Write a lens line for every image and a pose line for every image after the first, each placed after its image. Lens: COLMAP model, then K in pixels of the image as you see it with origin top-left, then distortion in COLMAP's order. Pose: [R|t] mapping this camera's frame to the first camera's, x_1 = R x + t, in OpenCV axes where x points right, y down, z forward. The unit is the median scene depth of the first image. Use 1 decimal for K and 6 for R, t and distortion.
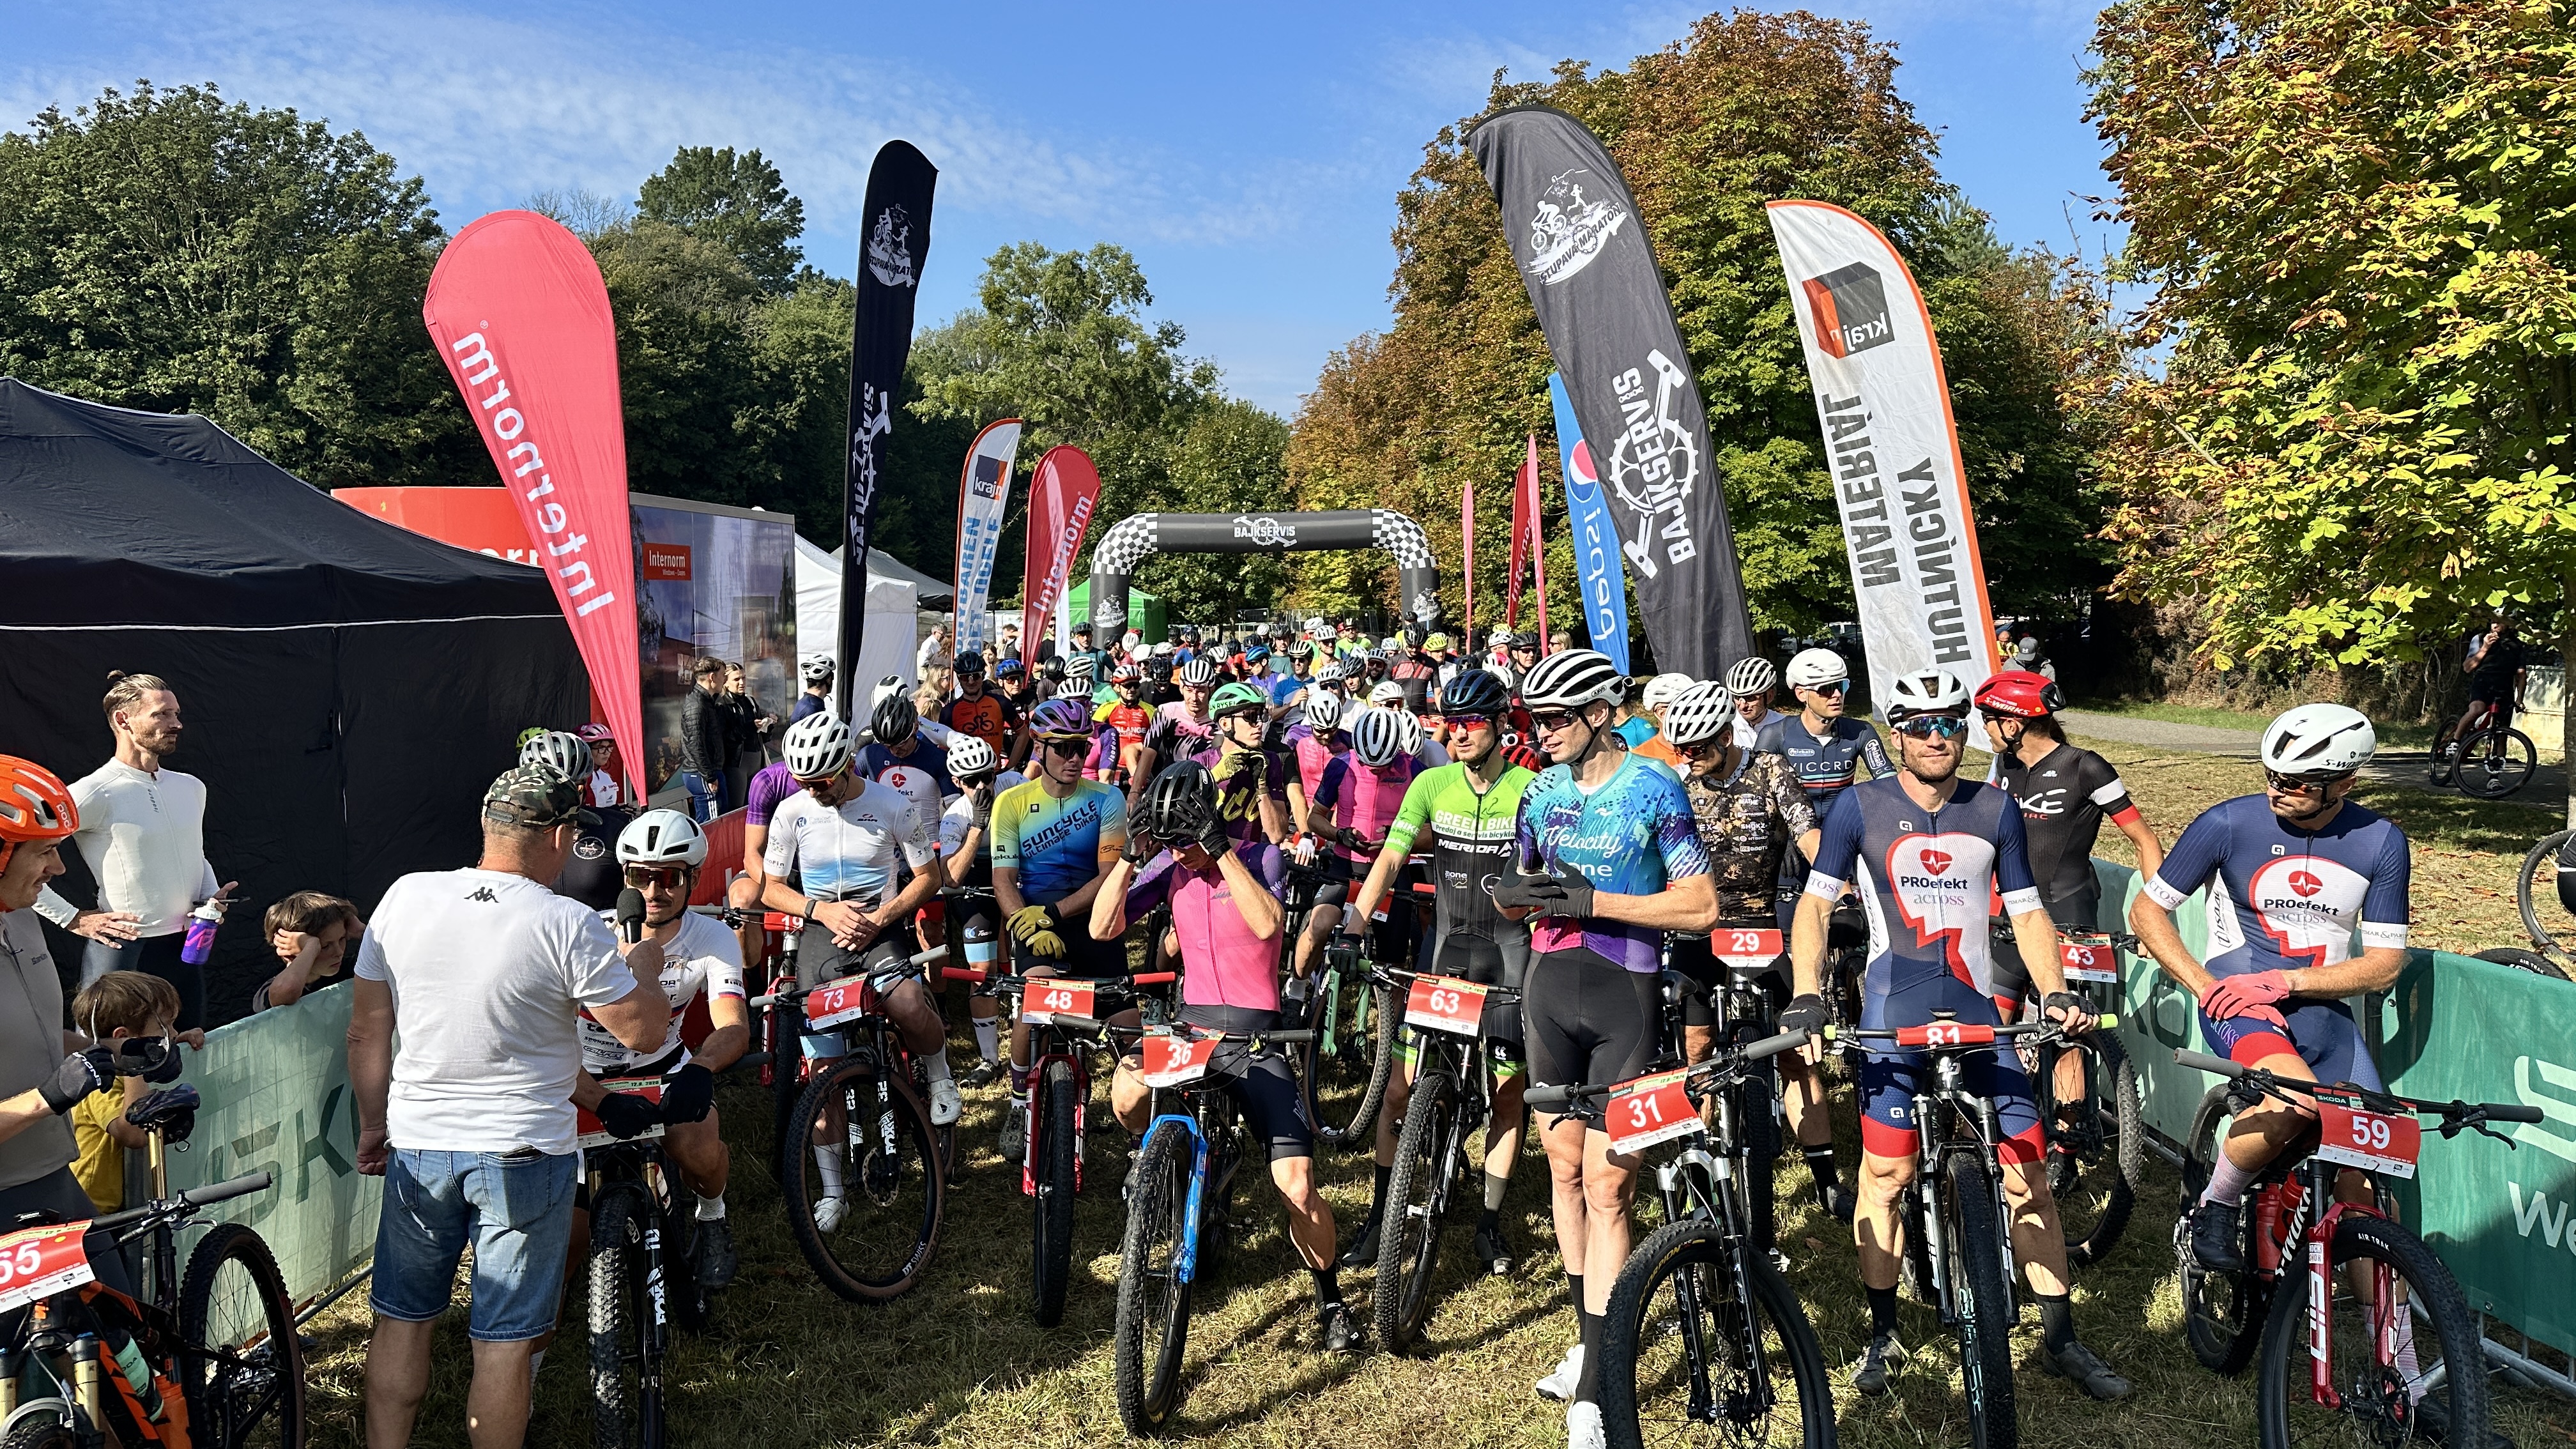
lens RADIAL K [[1812.0, 0, 1288.0], [0, 1812.0, 724.5], [0, 0, 1]] dist [0.153132, -0.245433]
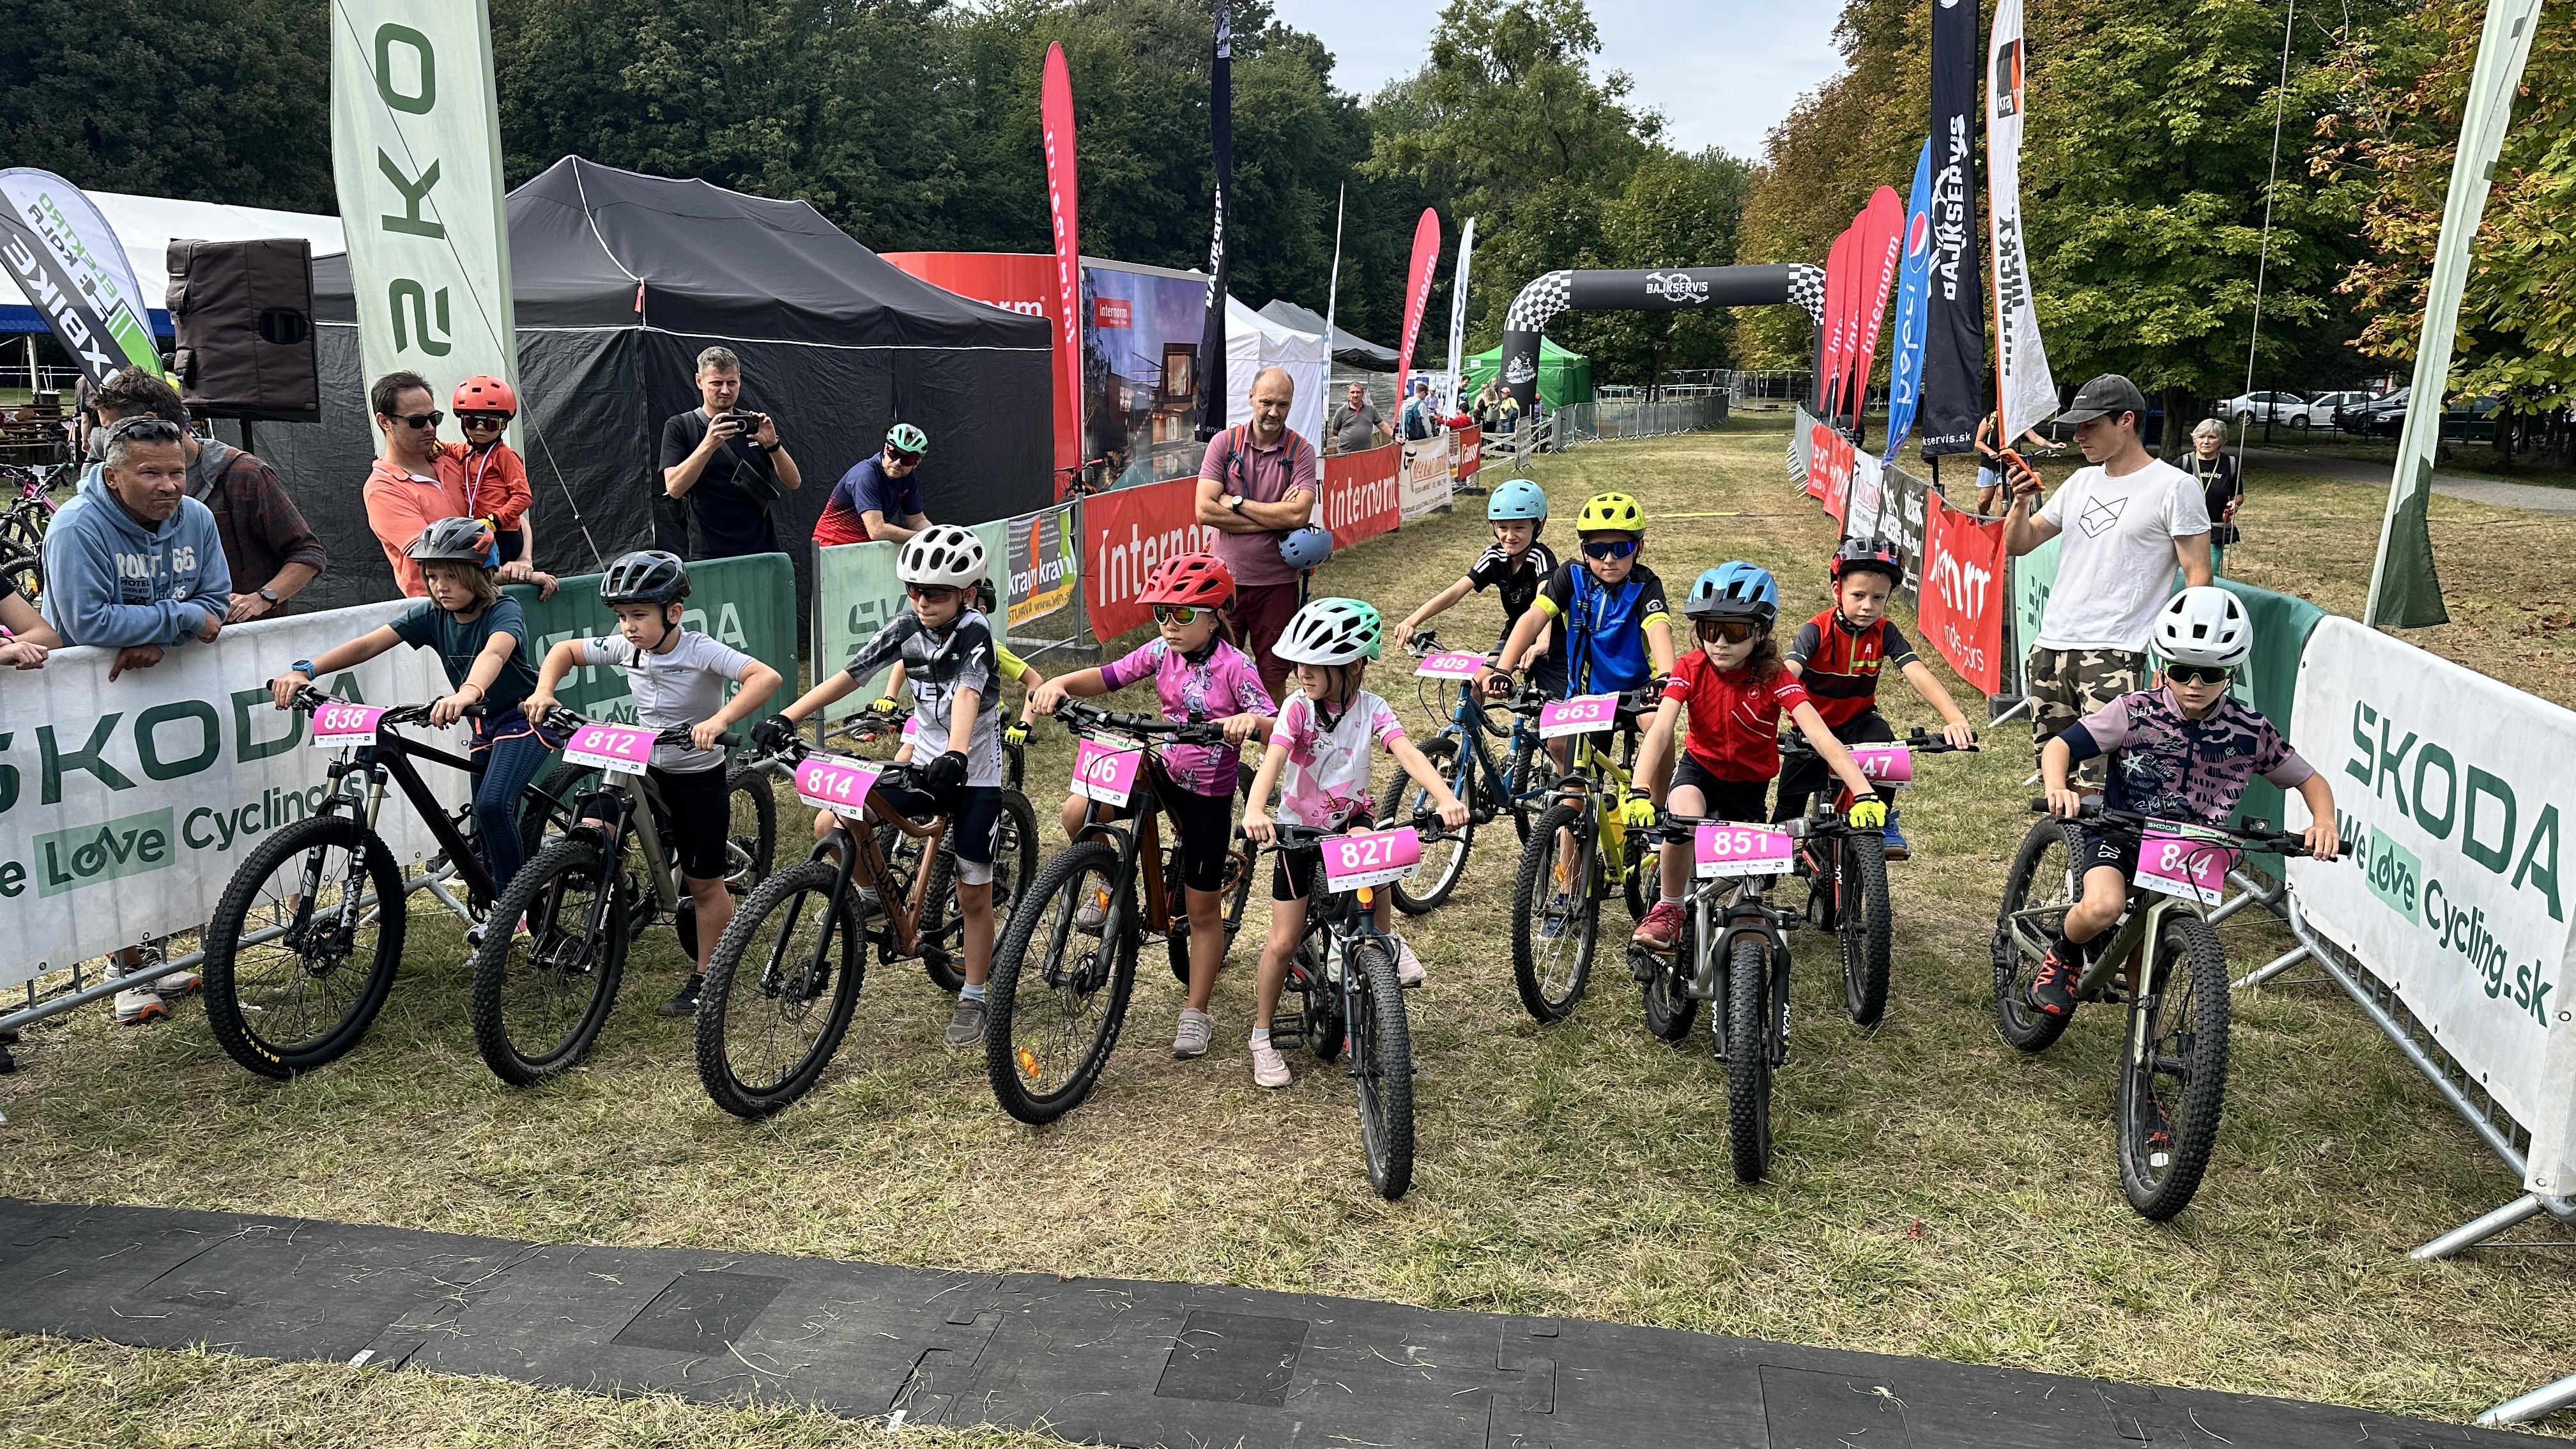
lens RADIAL K [[1815.4, 0, 1214.7], [0, 1815.4, 733.7], [0, 0, 1]] dist [0.156271, -0.254499]
pose [[0.959449, 0.070066, -0.273037, 0.024204], [-0.033833, 0.990237, 0.135223, 0.006628], [0.279846, -0.120502, 0.952452, -0.056348]]
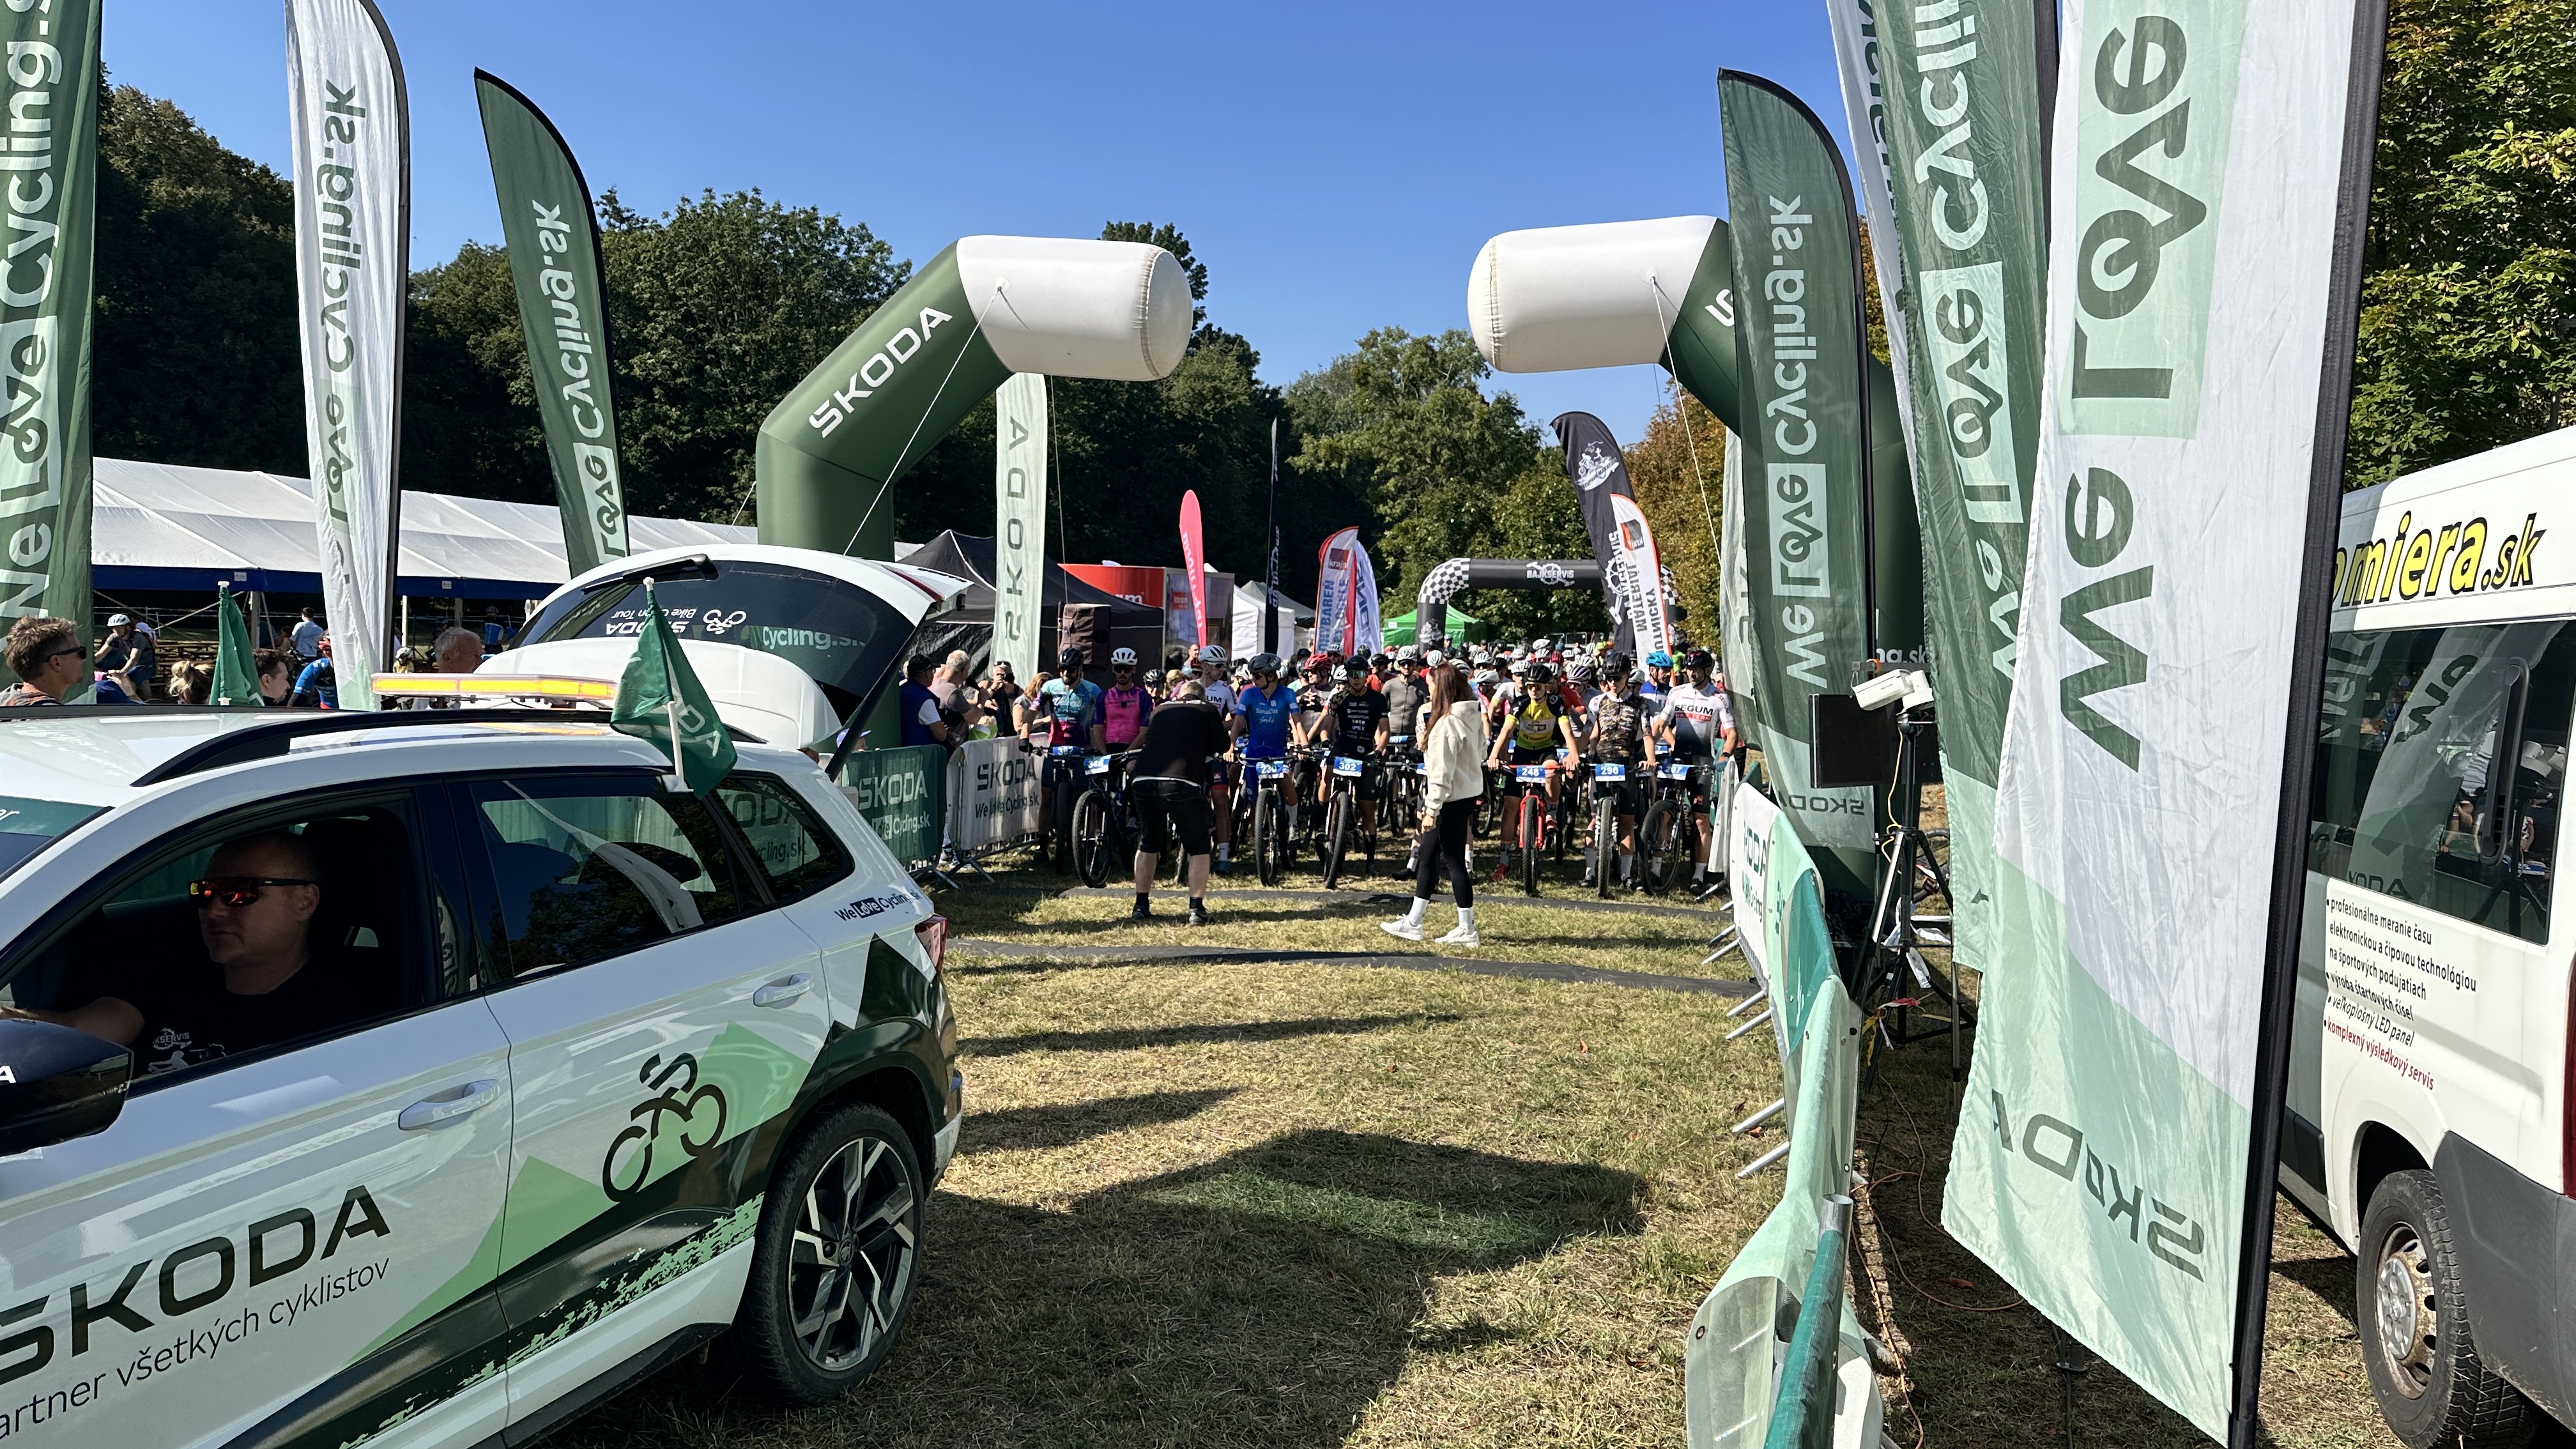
lens RADIAL K [[1812.0, 0, 1288.0], [0, 1812.0, 724.5], [0, 0, 1]] dist [0.153132, -0.245433]
pose [[0.980116, 0.040683, -0.194212, 0.039394], [-0.042747, 0.999065, -0.006451, 0.012621], [0.193768, 0.014625, 0.980938, -0.211979]]
